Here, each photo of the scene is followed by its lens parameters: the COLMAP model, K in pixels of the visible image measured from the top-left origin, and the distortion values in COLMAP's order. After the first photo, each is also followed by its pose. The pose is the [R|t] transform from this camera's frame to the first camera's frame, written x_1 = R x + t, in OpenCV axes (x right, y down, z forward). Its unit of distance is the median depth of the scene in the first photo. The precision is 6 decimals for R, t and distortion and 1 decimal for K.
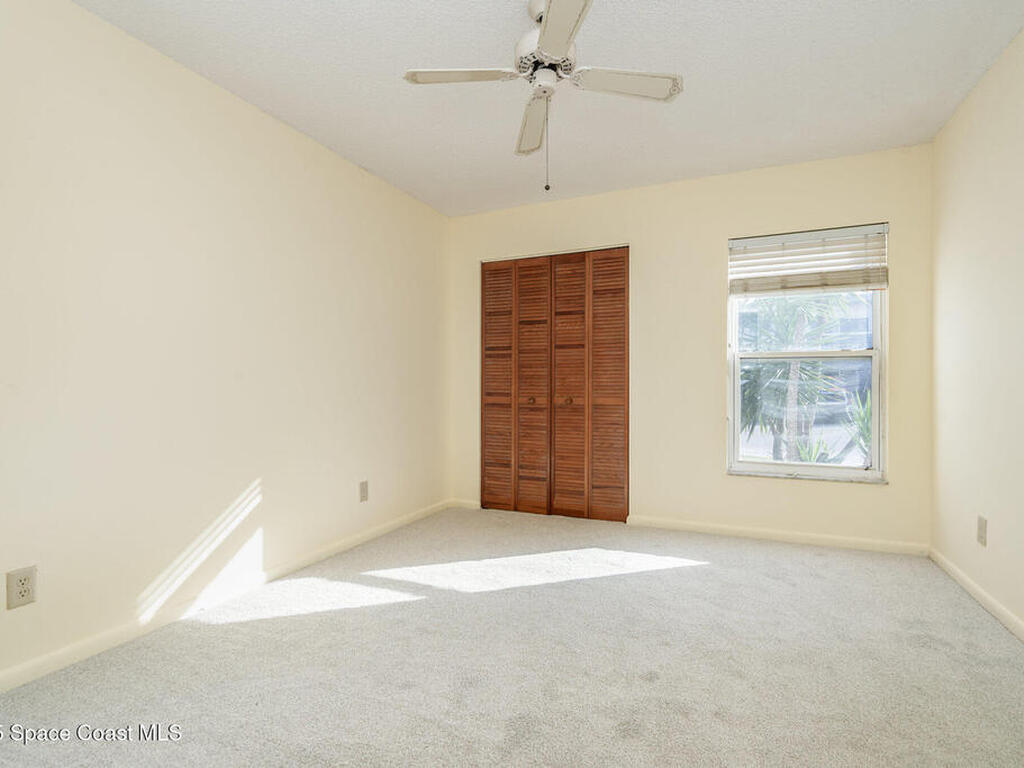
lens RADIAL K [[533.7, 0, 516.3], [0, 533.7, 387.2], [0, 0, 1]] dist [-0.008120, 0.000861]
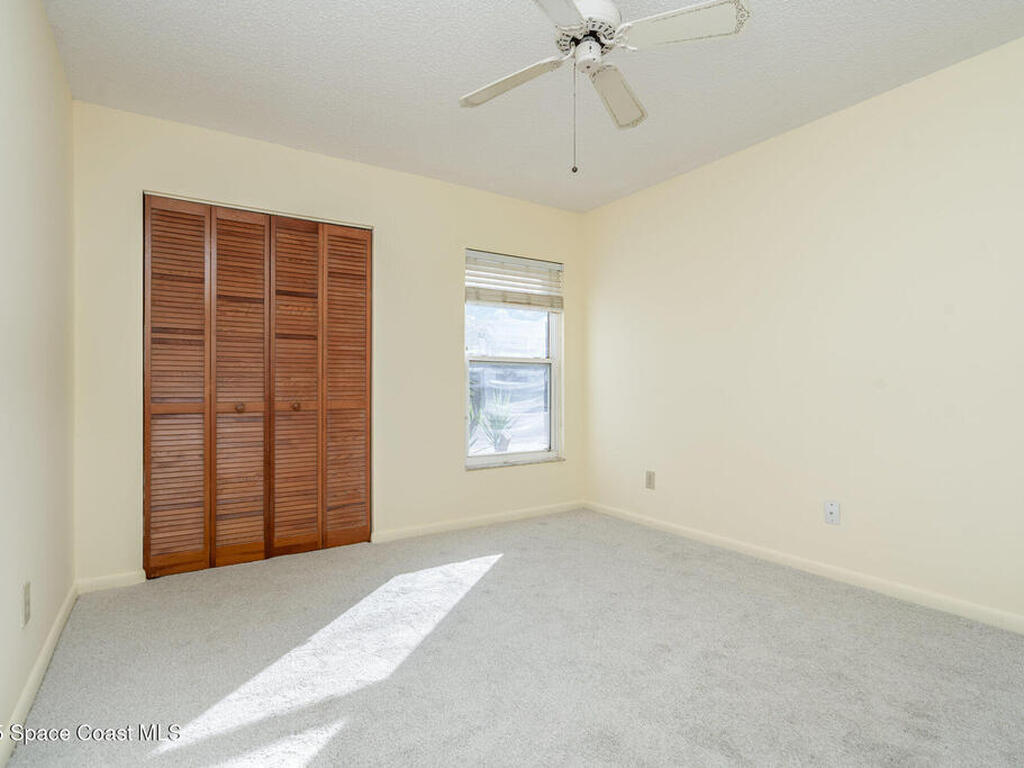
lens RADIAL K [[533.7, 0, 516.3], [0, 533.7, 387.2], [0, 0, 1]] dist [-0.008120, 0.000861]
pose [[0.529930, -0.003911, 0.848033, -0.412717], [0.003925, 0.999990, 0.002160, -0.002742], [-0.848033, 0.002184, 0.529940, 0.323636]]
